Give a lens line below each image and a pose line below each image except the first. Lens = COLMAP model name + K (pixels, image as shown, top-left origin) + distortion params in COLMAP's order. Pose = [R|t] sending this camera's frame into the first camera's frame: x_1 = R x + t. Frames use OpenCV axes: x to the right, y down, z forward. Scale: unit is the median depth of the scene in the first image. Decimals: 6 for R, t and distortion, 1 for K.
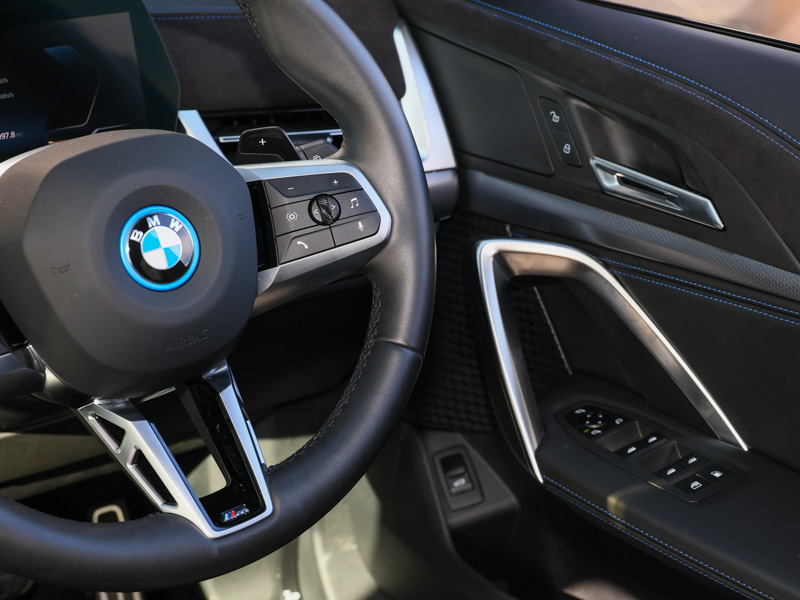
lens RADIAL K [[1523.1, 0, 406.9], [0, 1523.1, 301.6], [0, 0, 1]] dist [0.029721, 0.000000]
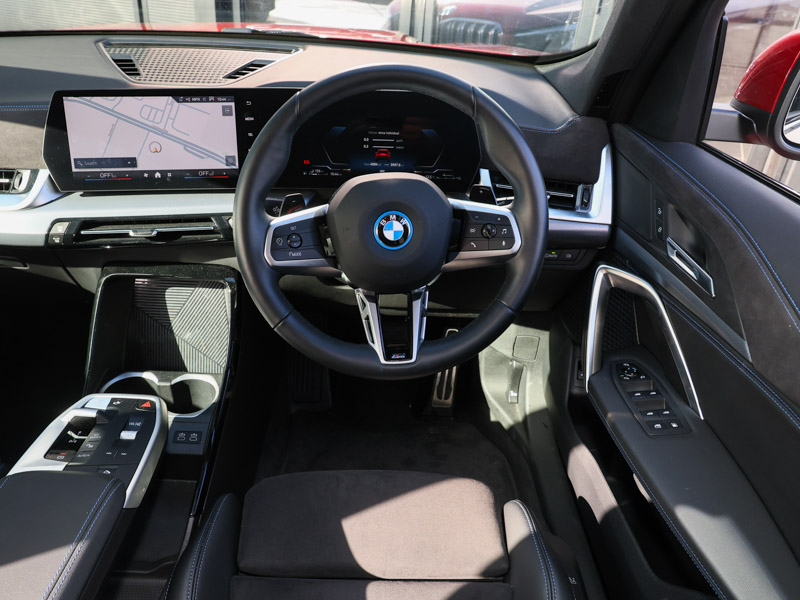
lens RADIAL K [[605.3, 0, 401.0], [0, 605.3, 288.9], [0, 0, 1]] dist [0.005969, 0.006645]
pose [[0.819231, 0.292246, -0.493409, 0.289150], [-0.239130, 0.956120, 0.169270, -0.100993], [0.521226, -0.020682, 0.853168, 0.259607]]
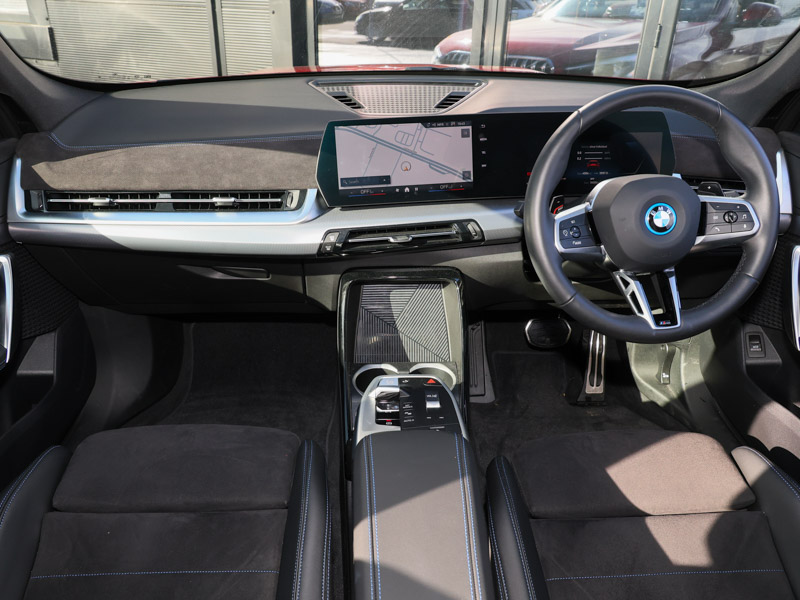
lens RADIAL K [[605.3, 0, 393.9], [0, 605.3, 298.0], [0, 0, 1]] dist [0.005969, 0.006645]
pose [[0.853793, 0.227756, -0.468151, -0.030792], [-0.197133, 0.973704, 0.114186, 0.068594], [0.481847, -0.005203, 0.876240, -0.153094]]
